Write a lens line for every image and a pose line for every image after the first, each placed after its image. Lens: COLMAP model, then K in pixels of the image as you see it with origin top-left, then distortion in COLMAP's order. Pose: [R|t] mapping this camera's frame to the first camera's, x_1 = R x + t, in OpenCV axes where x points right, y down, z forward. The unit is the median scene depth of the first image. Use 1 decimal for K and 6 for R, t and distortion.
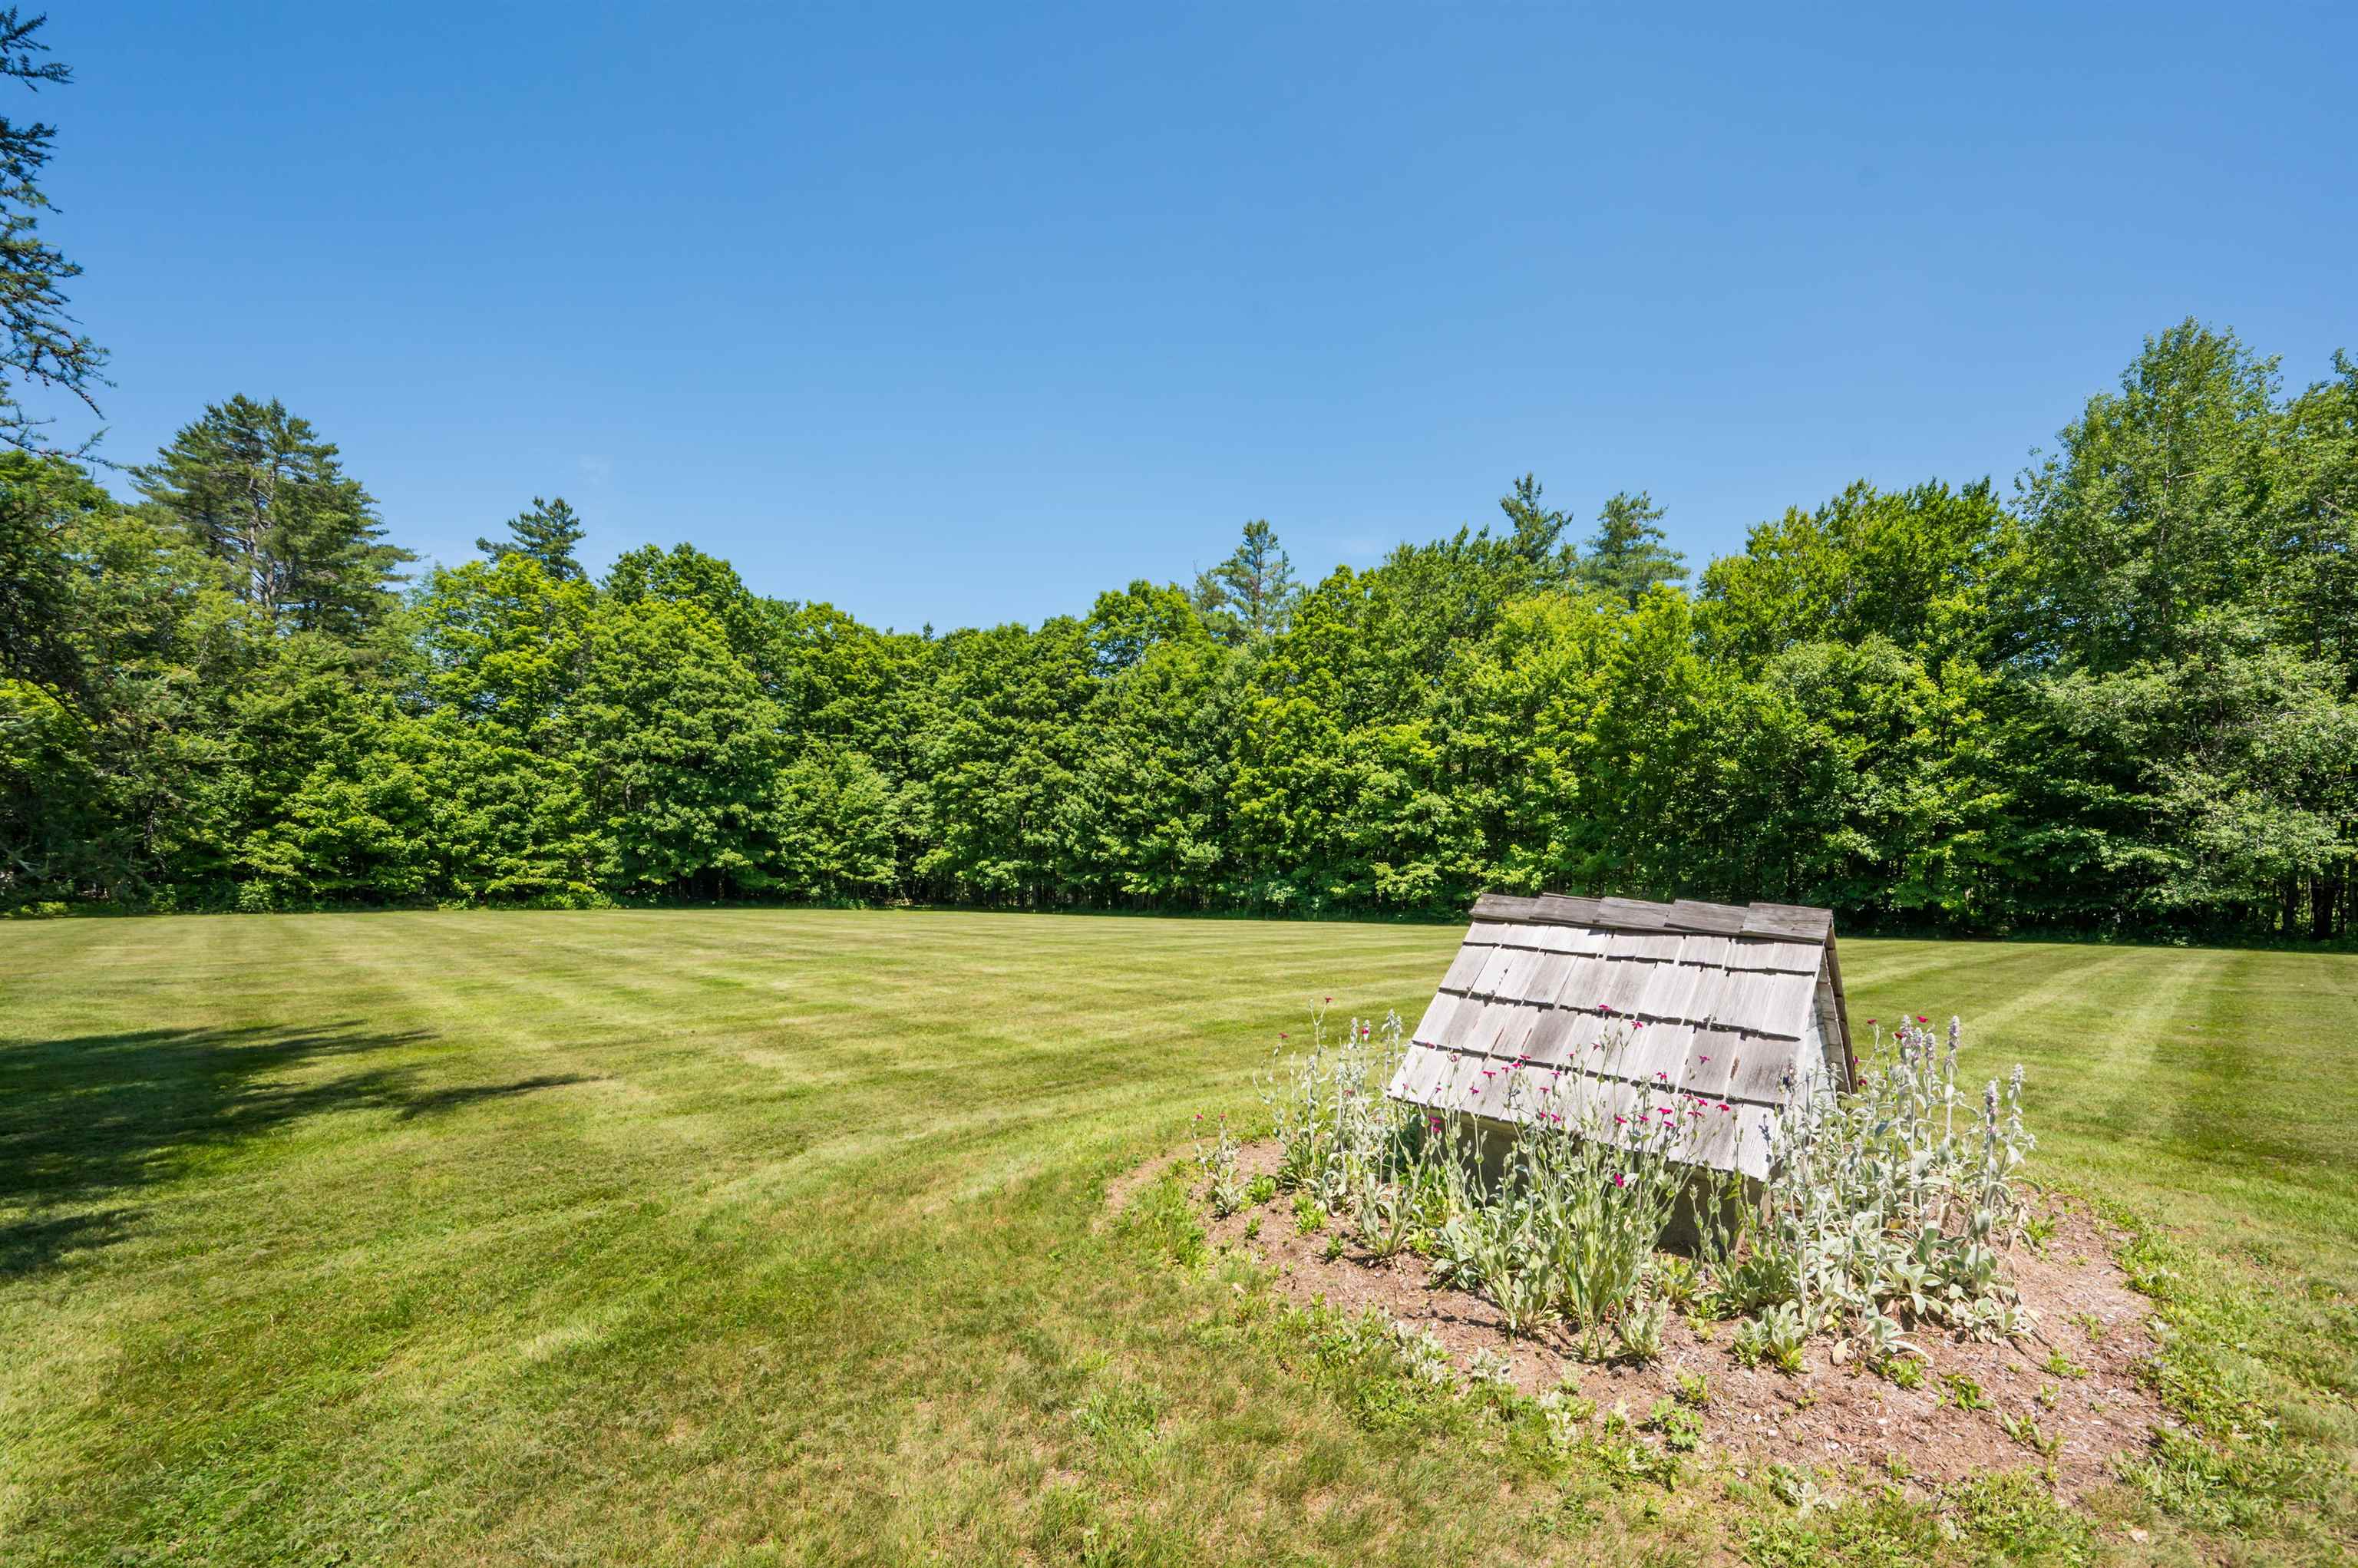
lens RADIAL K [[955.5, 0, 1227.1], [0, 955.5, 876.3], [0, 0, 1]] dist [-0.009512, -0.000065]
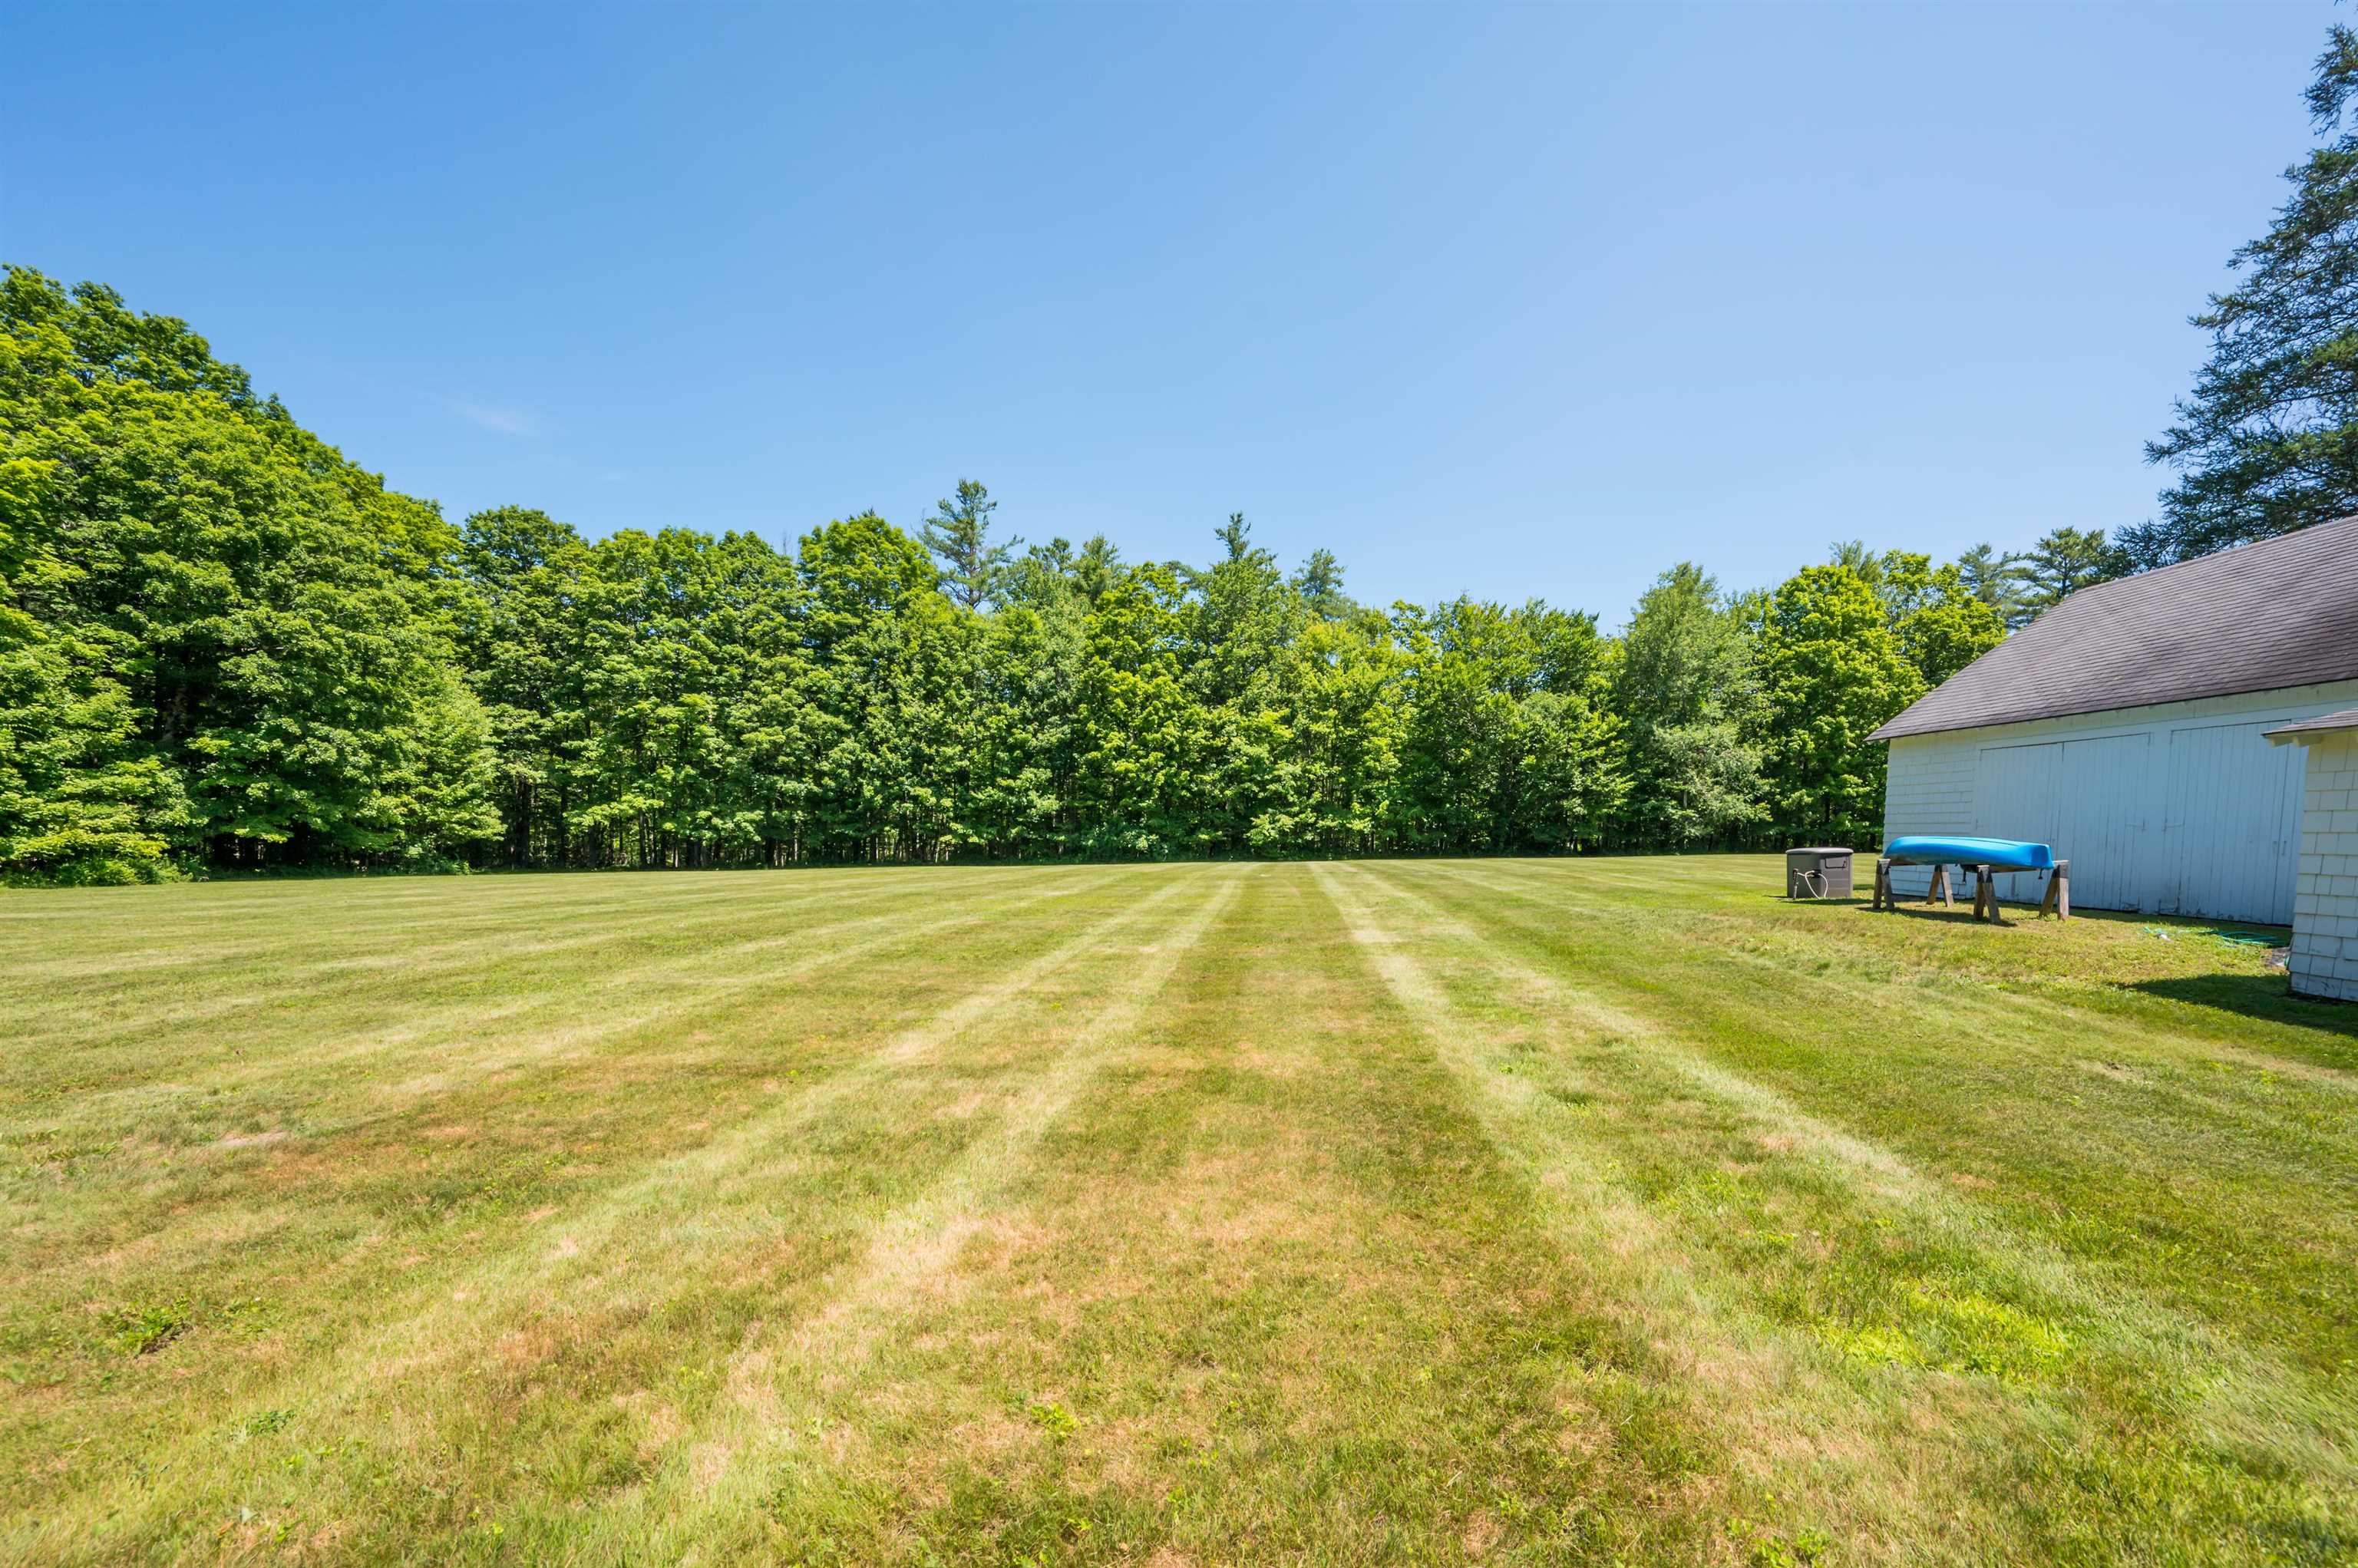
lens RADIAL K [[955.5, 0, 1227.1], [0, 955.5, 876.3], [0, 0, 1]] dist [-0.009512, -0.000065]
pose [[0.726838, -0.037668, 0.685775, -0.591880], [0.005385, 0.998777, 0.049153, 0.003634], [-0.686788, -0.032034, 0.726152, 0.063511]]
